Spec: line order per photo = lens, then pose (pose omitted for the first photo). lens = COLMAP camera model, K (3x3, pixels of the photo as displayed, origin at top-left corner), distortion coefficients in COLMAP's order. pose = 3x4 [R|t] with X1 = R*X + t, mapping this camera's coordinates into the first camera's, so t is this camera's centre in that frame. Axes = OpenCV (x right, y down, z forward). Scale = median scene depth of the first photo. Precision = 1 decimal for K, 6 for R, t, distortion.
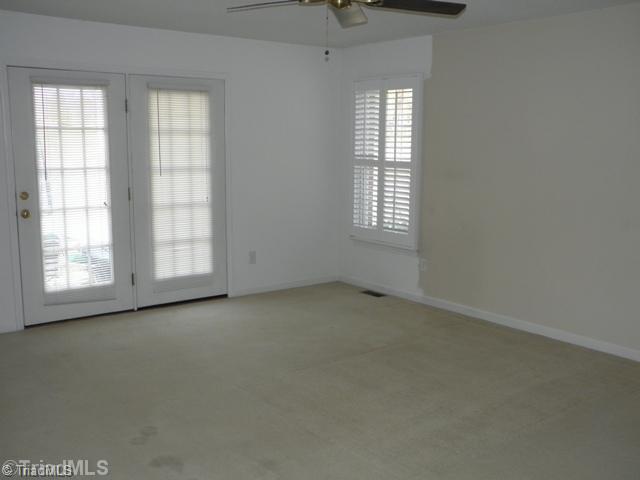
lens RADIAL K [[641.9, 0, 320.0], [0, 641.9, 240.0], [0, 0, 1]] dist [0.008977, 0.009716]
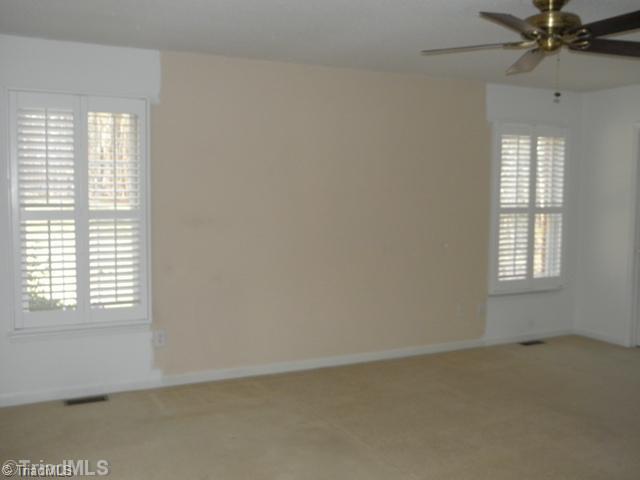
lens RADIAL K [[641.9, 0, 320.0], [0, 641.9, 240.0], [0, 0, 1]] dist [0.008977, 0.009716]
pose [[0.288830, -0.111008, 0.950923, -0.522057], [0.149019, 0.986362, 0.069883, -0.106330], [-0.945712, 0.121521, 0.301433, 0.566036]]
